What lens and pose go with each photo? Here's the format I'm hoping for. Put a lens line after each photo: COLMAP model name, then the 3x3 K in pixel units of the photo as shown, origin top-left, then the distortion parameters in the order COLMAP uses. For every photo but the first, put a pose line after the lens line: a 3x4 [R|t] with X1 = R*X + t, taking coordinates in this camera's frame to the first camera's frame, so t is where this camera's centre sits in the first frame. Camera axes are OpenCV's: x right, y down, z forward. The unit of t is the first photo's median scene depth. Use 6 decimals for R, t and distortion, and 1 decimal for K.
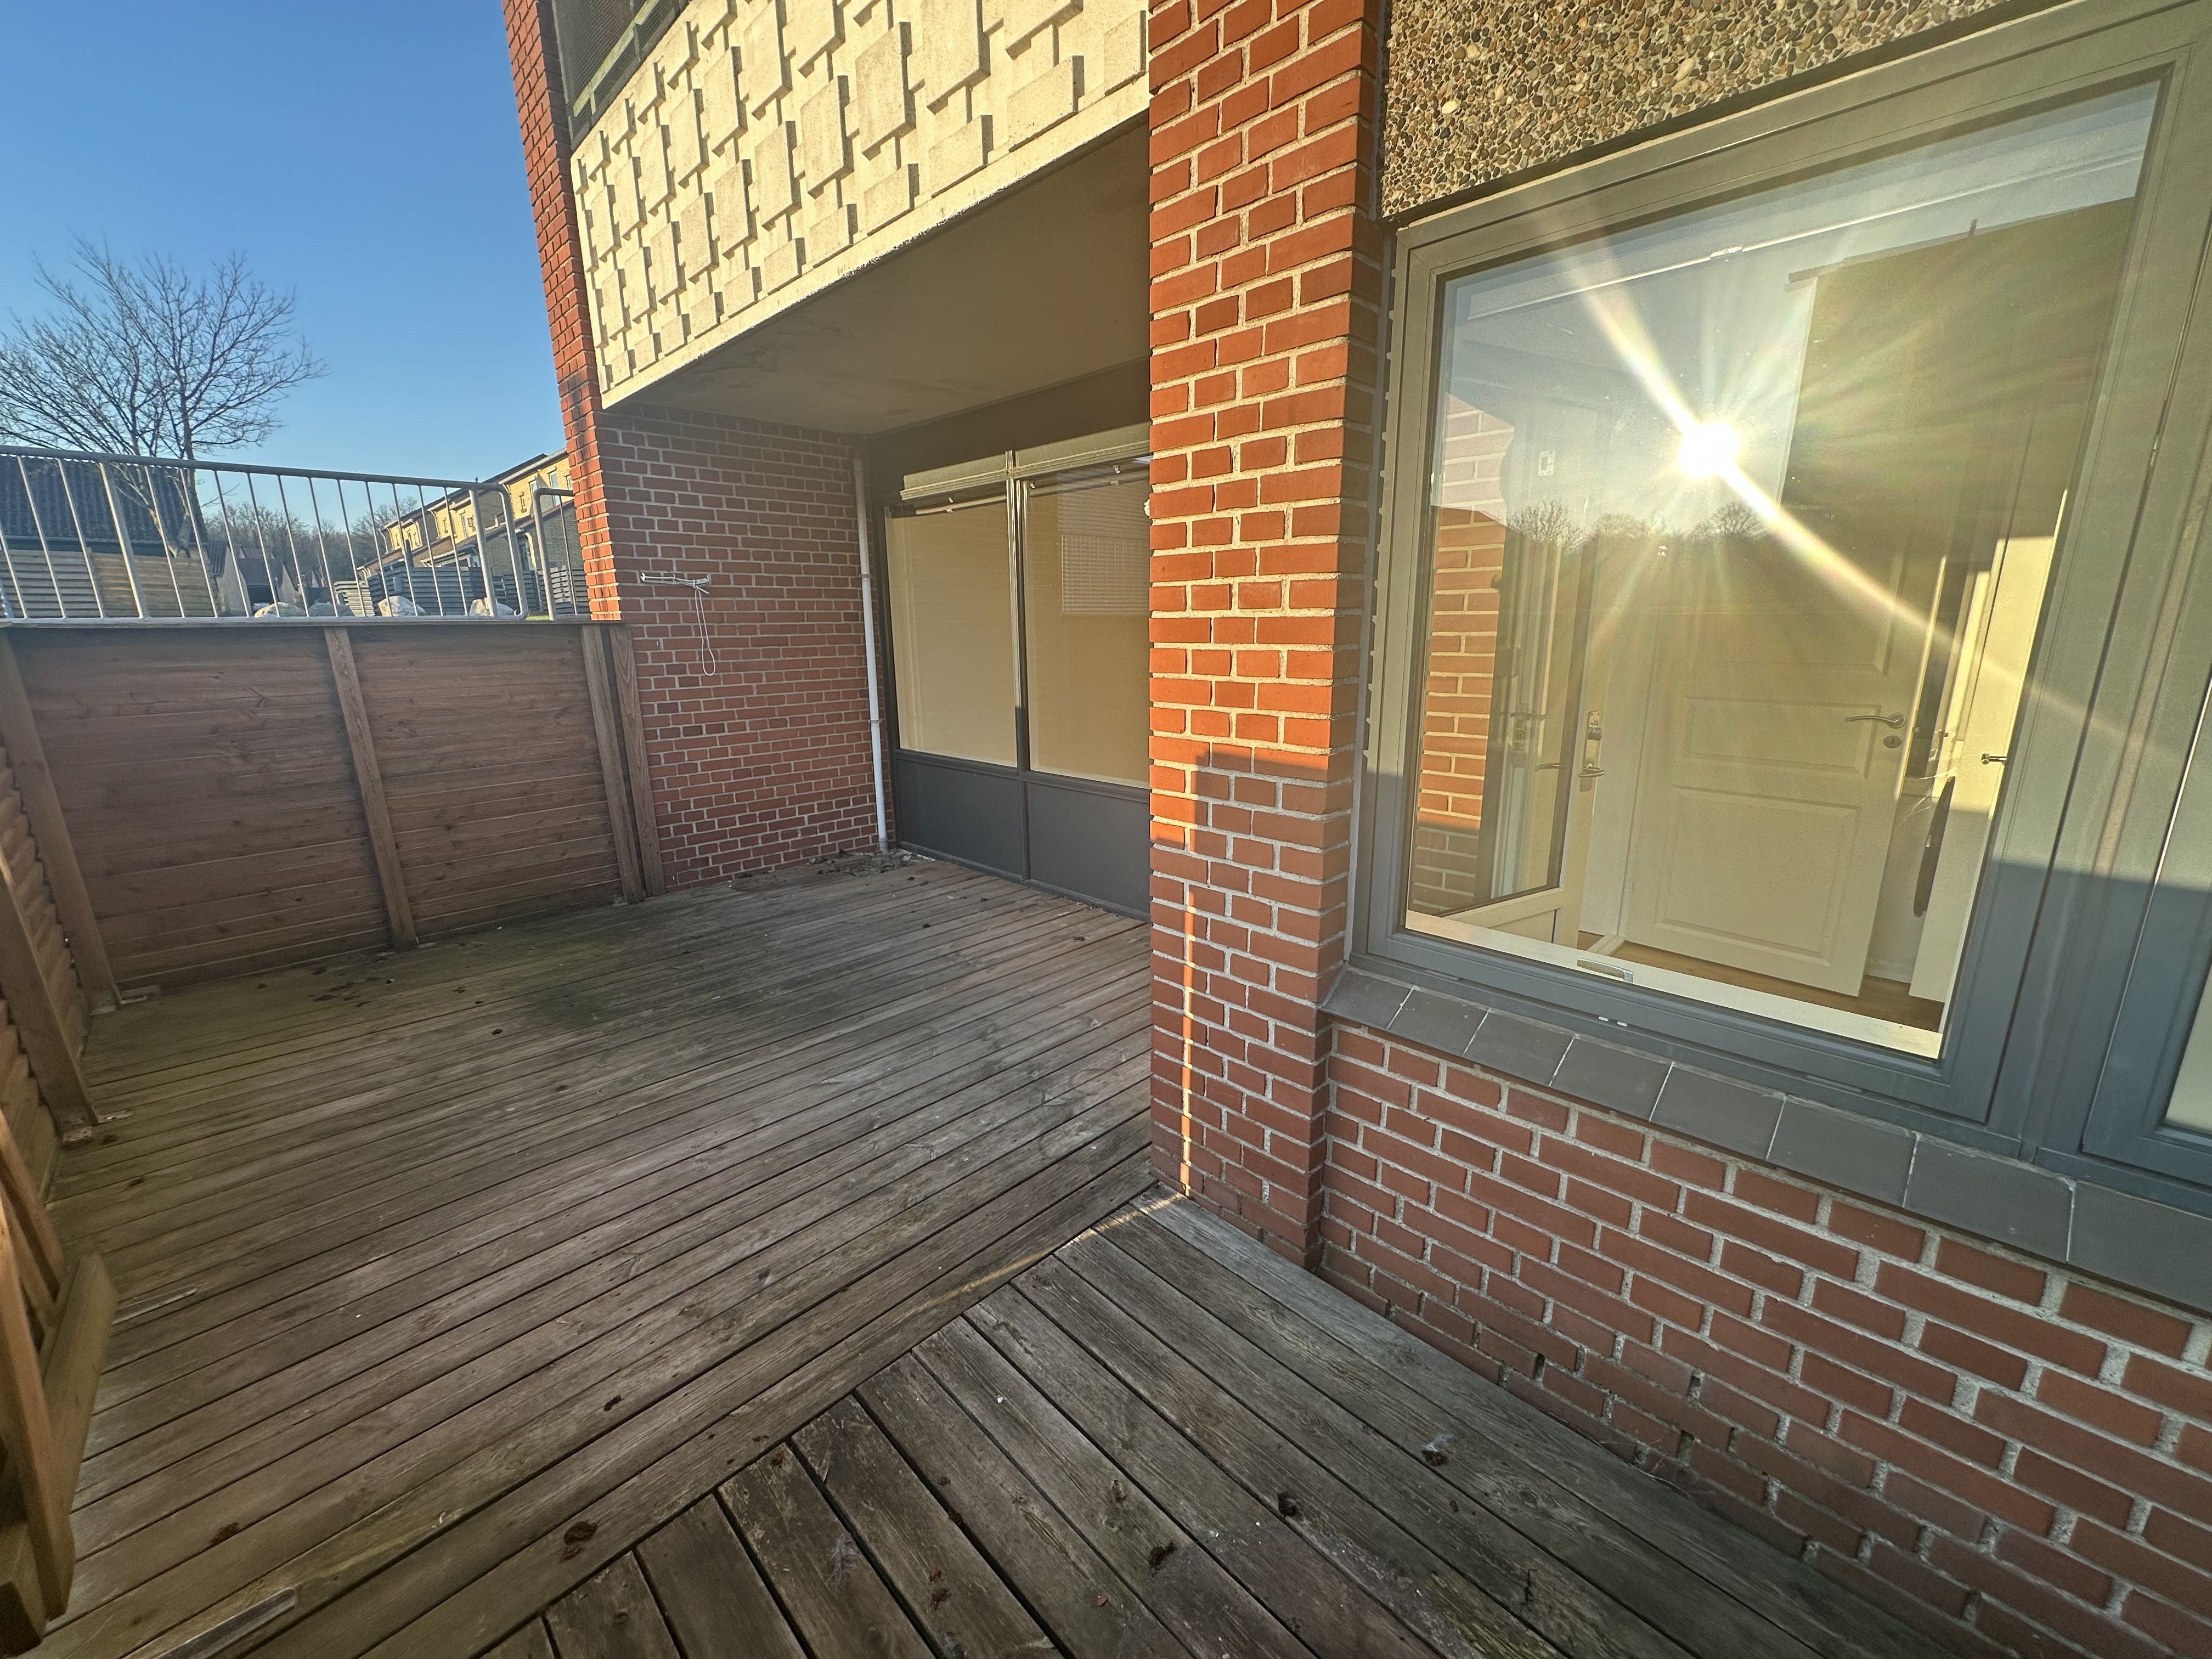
lens RADIAL K [[876.4, 0, 1105.0], [0, 876.4, 836.0], [0, 0, 1]] dist [-0.006332, -0.000233]
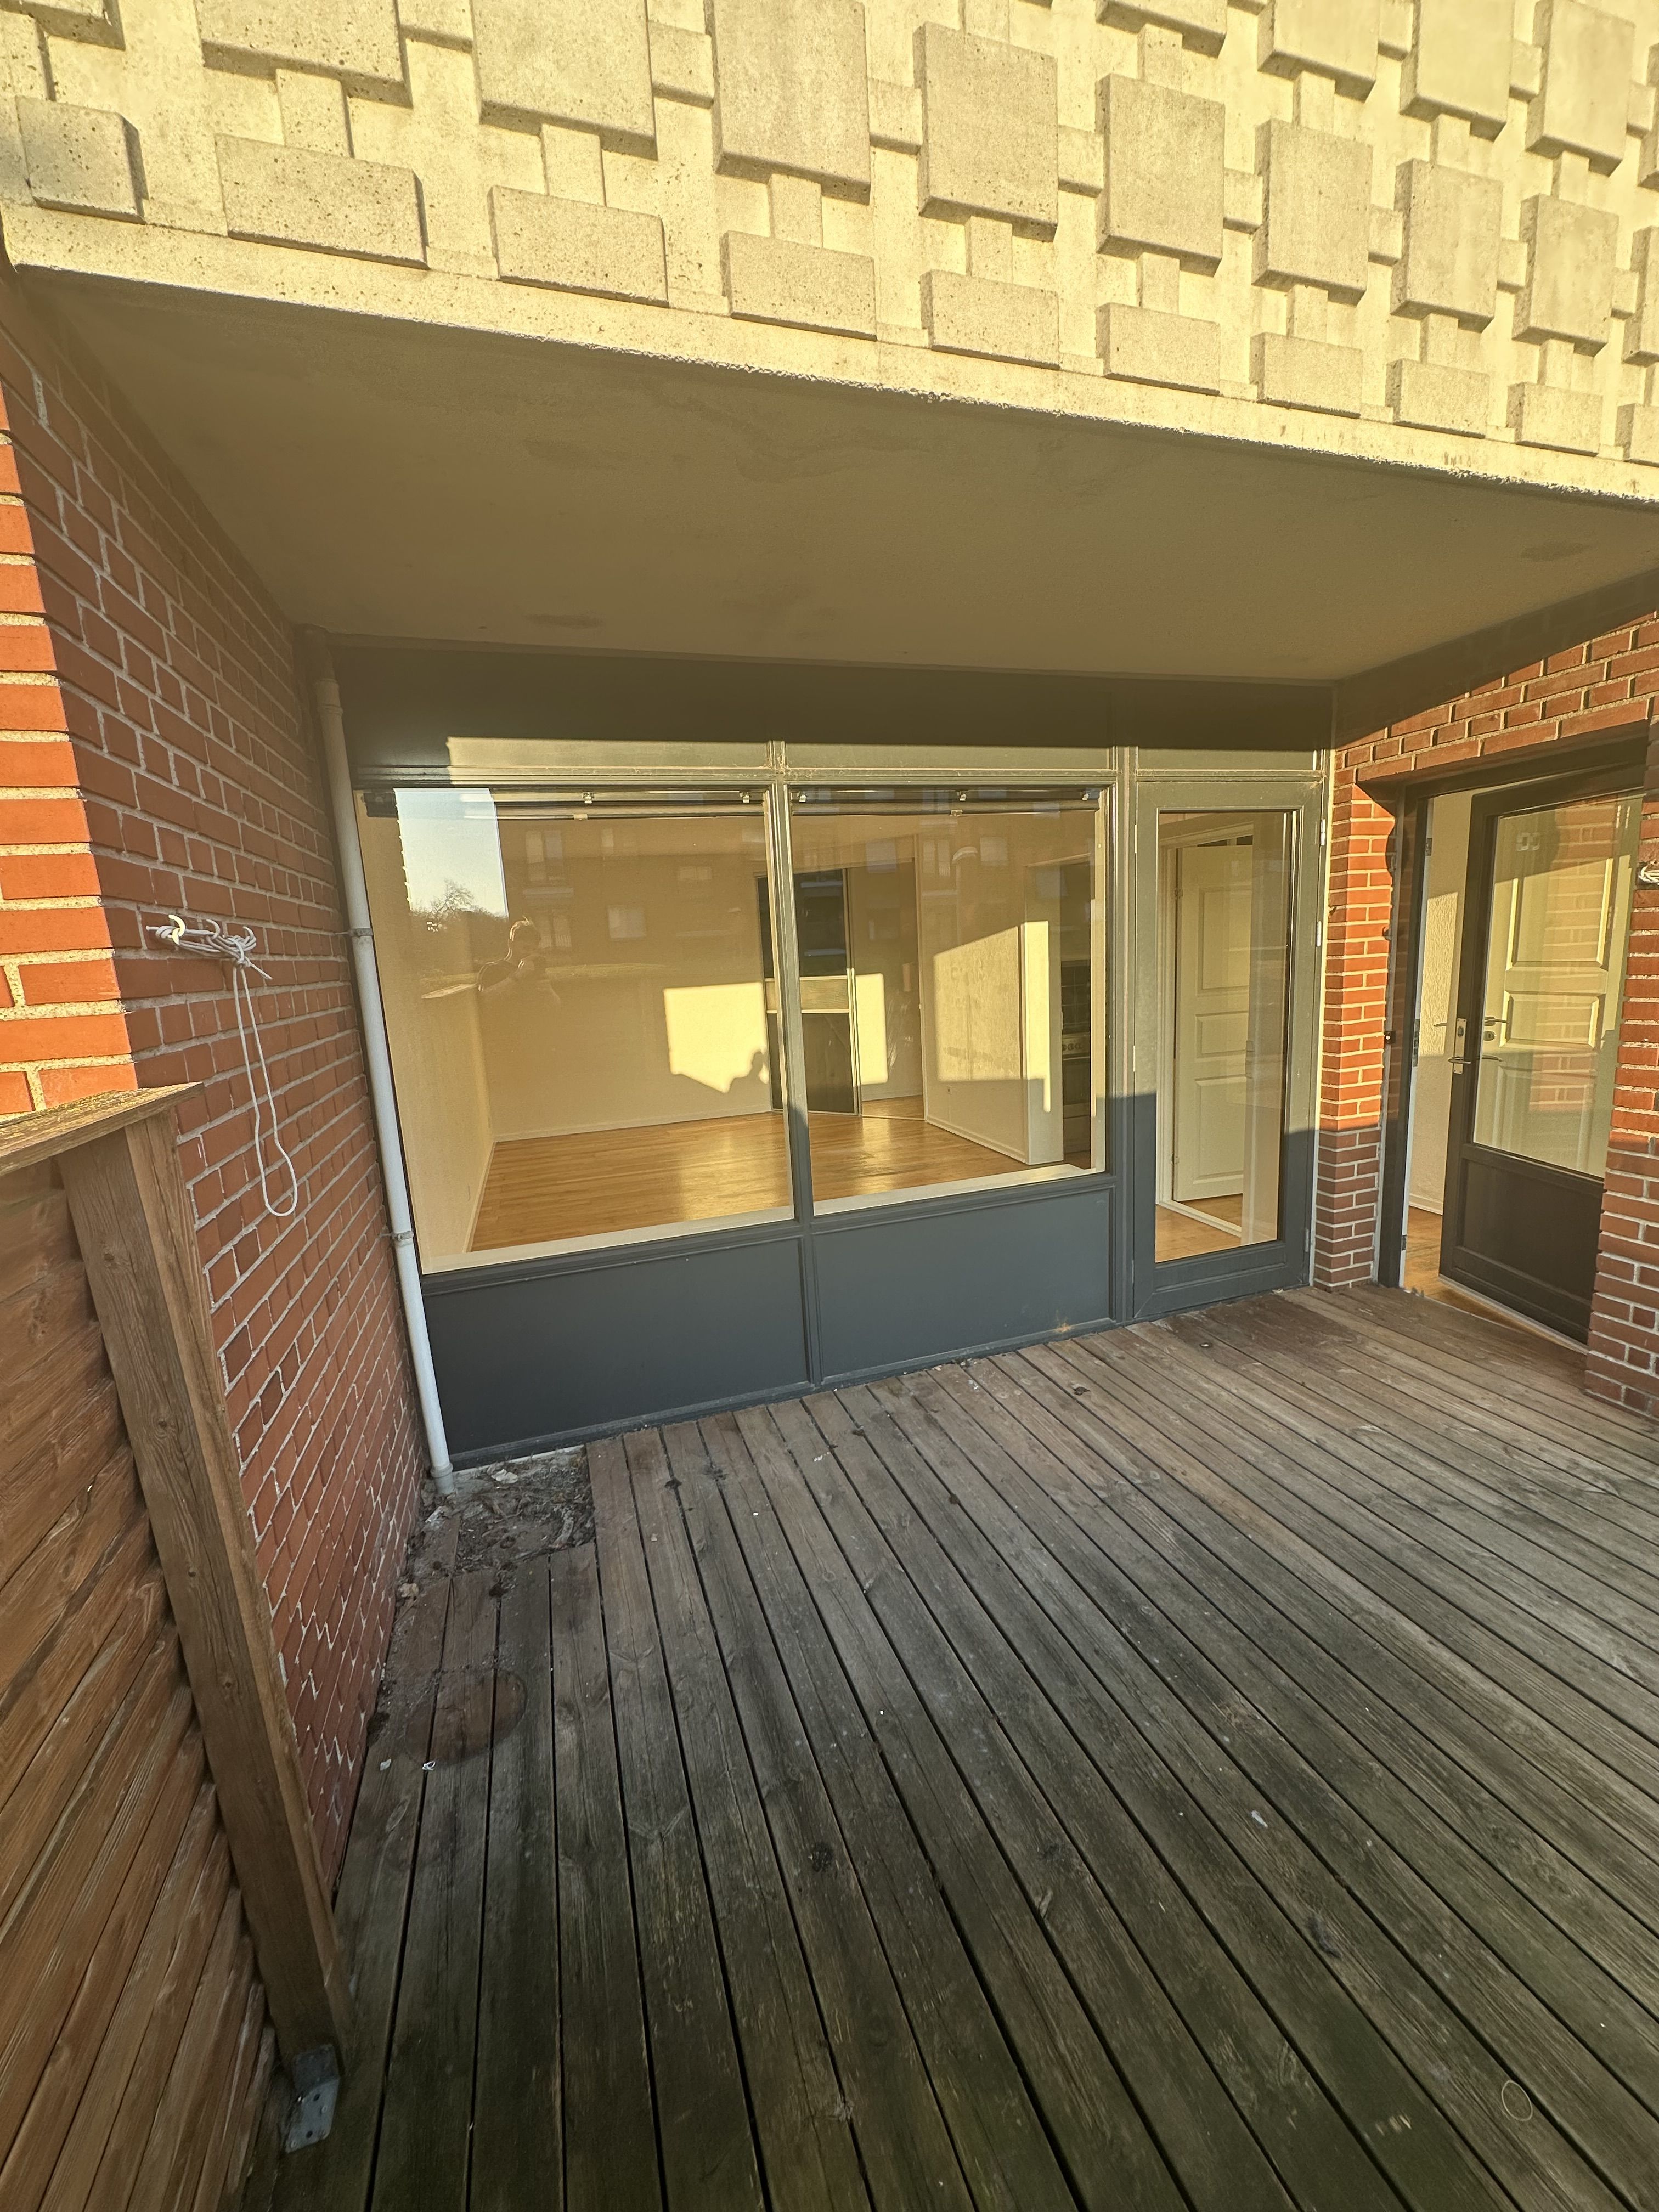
lens RADIAL K [[876.4, 0, 819.7], [0, 876.4, 1093.9], [0, 0, 1]] dist [-0.006332, -0.000233]
pose [[0.461147, -0.149913, 0.874568, -0.740285], [0.261459, 0.964822, 0.027520, -0.206766], [-0.847928, 0.215973, 0.484121, 0.751940]]
